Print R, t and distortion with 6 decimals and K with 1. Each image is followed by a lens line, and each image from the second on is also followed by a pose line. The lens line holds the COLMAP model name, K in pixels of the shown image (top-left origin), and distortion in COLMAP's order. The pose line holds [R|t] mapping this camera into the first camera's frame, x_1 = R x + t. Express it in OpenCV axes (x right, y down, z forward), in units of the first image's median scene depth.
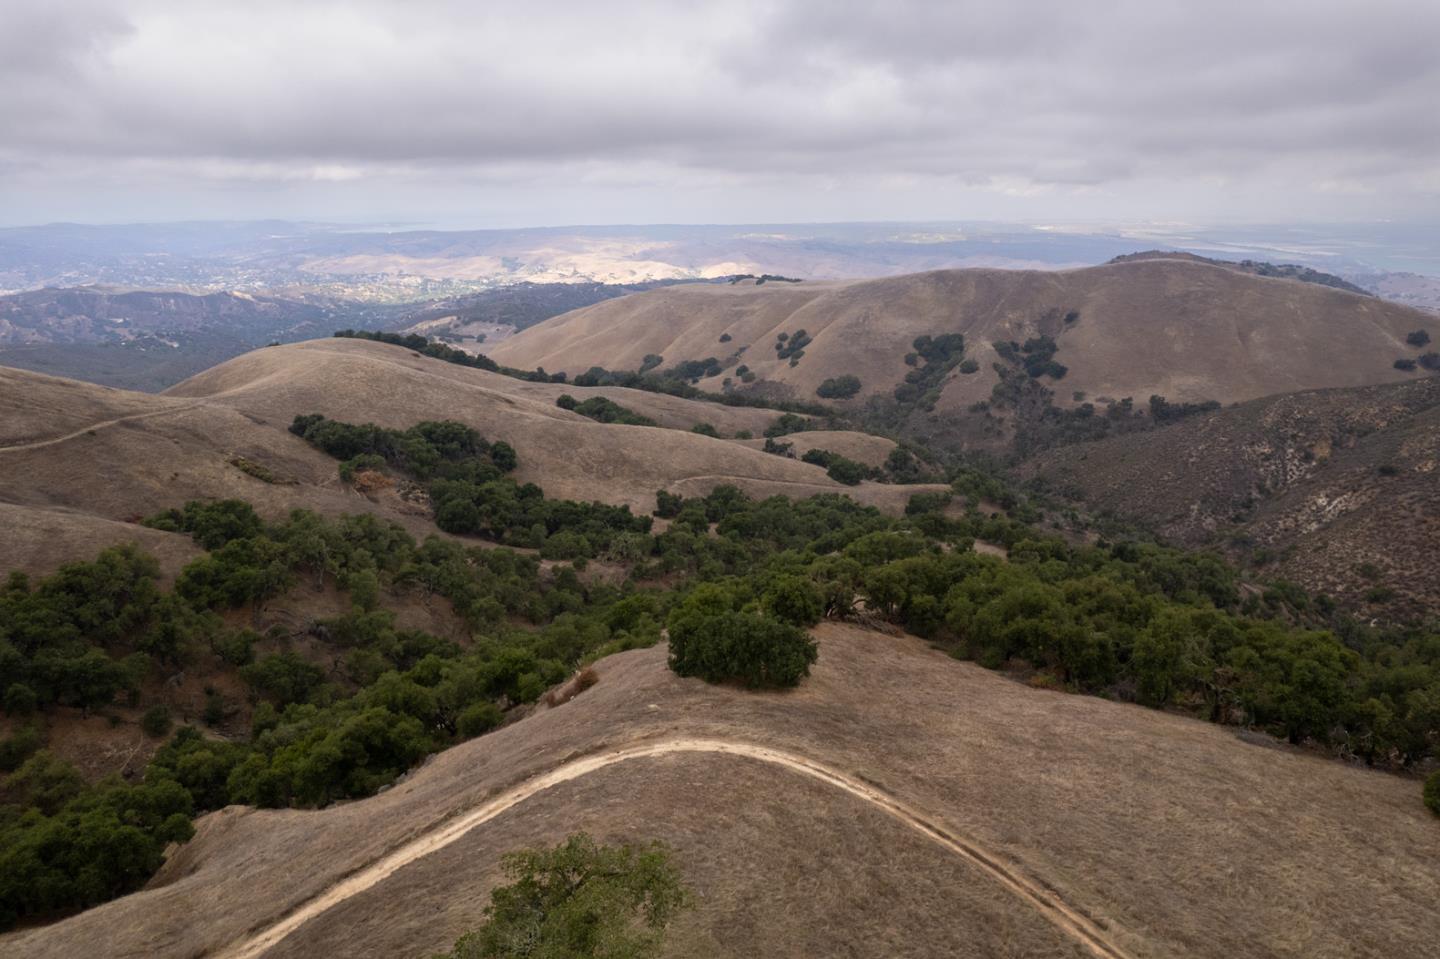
lens RADIAL K [[914.6, 0, 720.0], [0, 914.6, 479.5], [0, 0, 1]] dist [-0.051566, 0.001159]
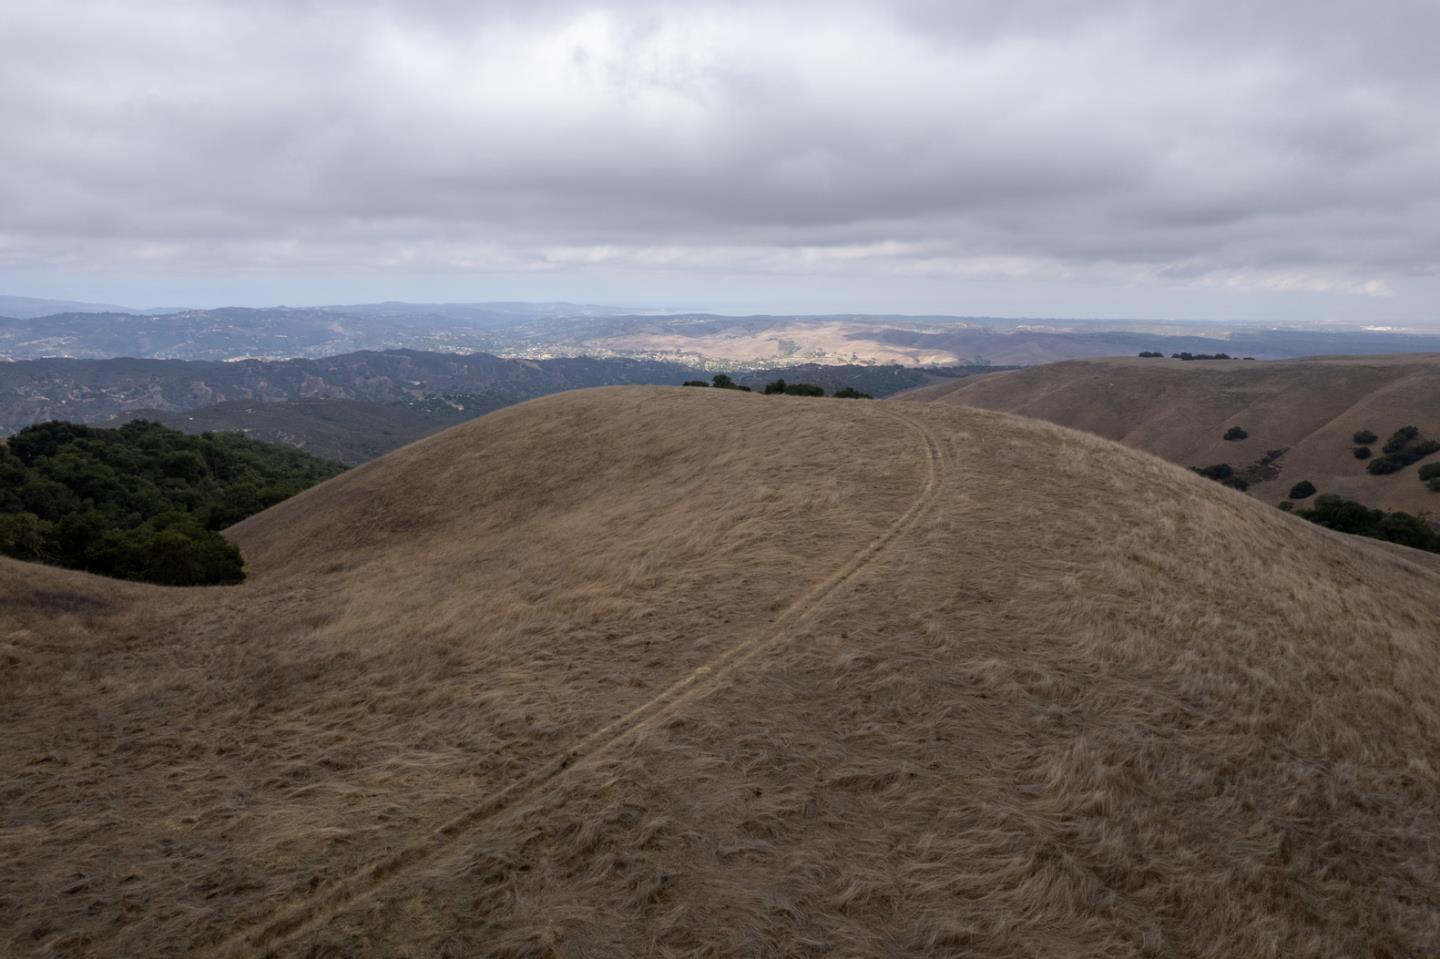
lens RADIAL K [[914.6, 0, 720.0], [0, 914.6, 479.5], [0, 0, 1]] dist [-0.051566, 0.001159]
pose [[0.961664, 0.066744, -0.265986, -0.624393], [-0.092172, 0.992170, -0.084280, -0.144746], [0.258278, 0.105565, 0.960286, 1.178773]]
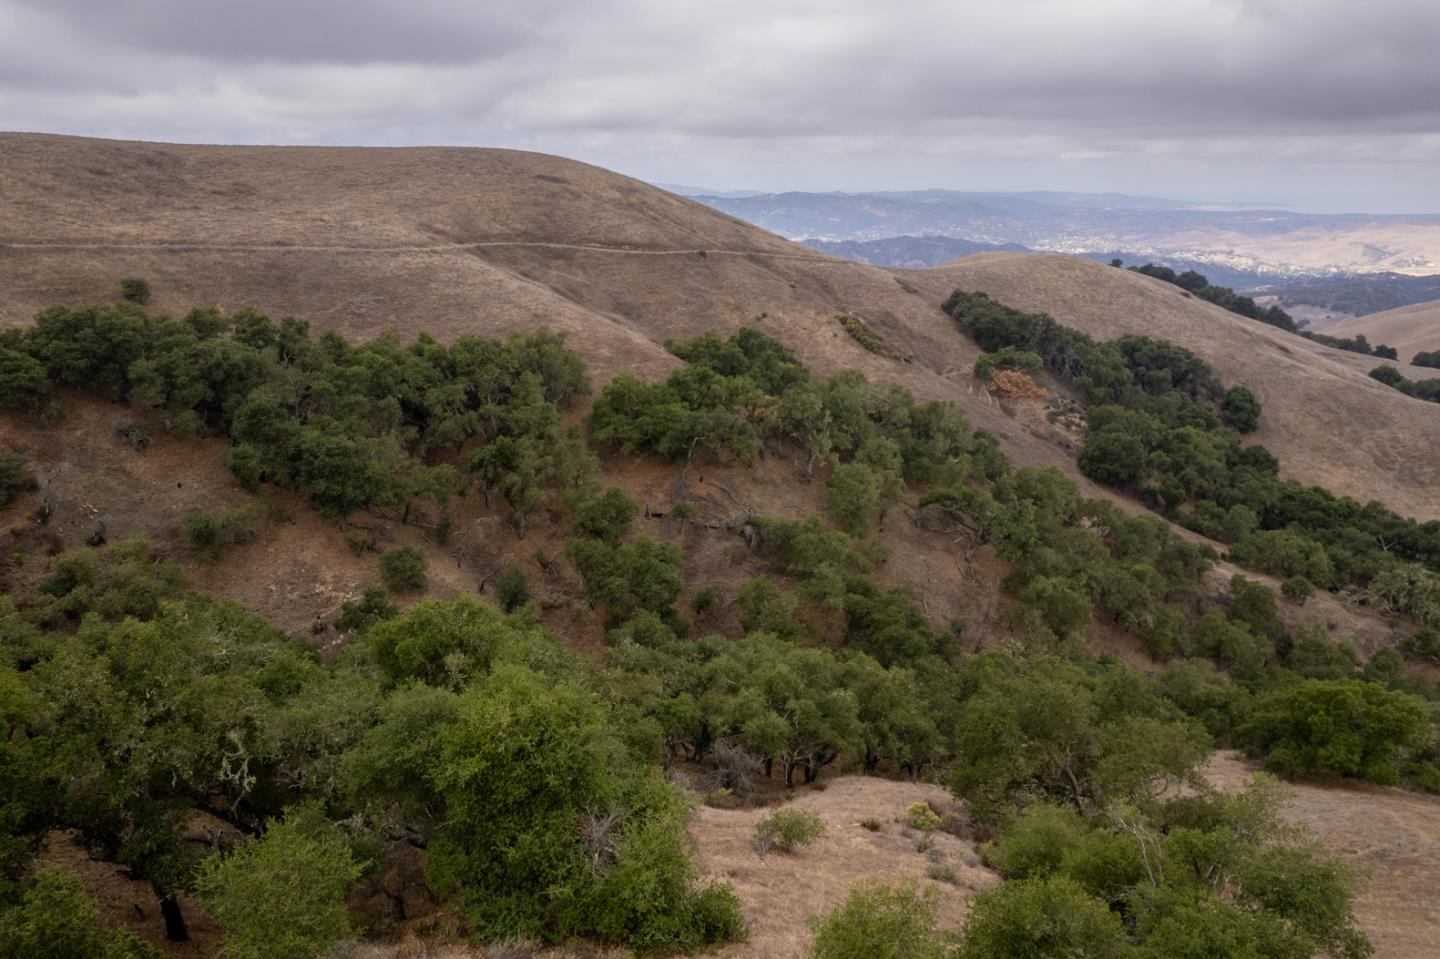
lens RADIAL K [[917.3, 0, 720.0], [0, 917.3, 479.5], [0, 0, 1]] dist [-0.078498, 0.067637]
pose [[0.666504, 0.245596, -0.703885, -0.018048], [-0.228397, 0.966045, 0.120801, 0.036754], [0.709653, 0.080251, 0.699966, 0.325613]]
